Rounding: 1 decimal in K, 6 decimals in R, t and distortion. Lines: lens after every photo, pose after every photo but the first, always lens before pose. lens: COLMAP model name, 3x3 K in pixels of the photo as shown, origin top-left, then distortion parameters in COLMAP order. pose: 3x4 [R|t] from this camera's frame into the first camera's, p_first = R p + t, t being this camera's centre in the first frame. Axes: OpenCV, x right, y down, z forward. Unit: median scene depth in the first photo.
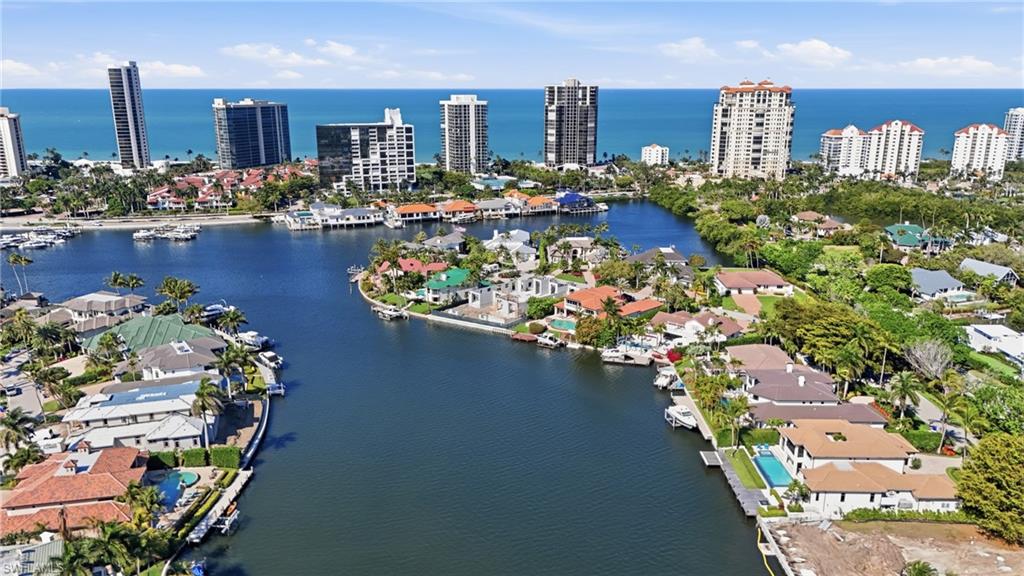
lens RADIAL K [[751.6, 0, 514.4], [0, 751.6, 292.2], [0, 0, 1]] dist [0.073897, -0.071144]
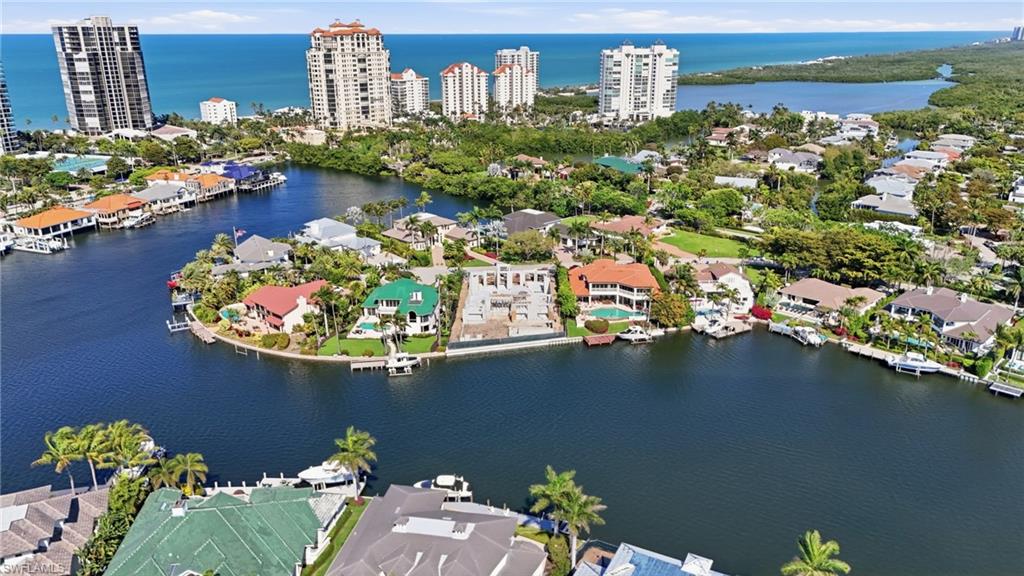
lens RADIAL K [[751.6, 0, 517.2], [0, 751.6, 289.1], [0, 0, 1]] dist [0.073897, -0.071144]
pose [[0.699894, -0.234186, 0.674764, -0.241025], [0.191667, 0.971650, 0.138419, -0.050768], [-0.688050, 0.032451, 0.724937, 0.195524]]
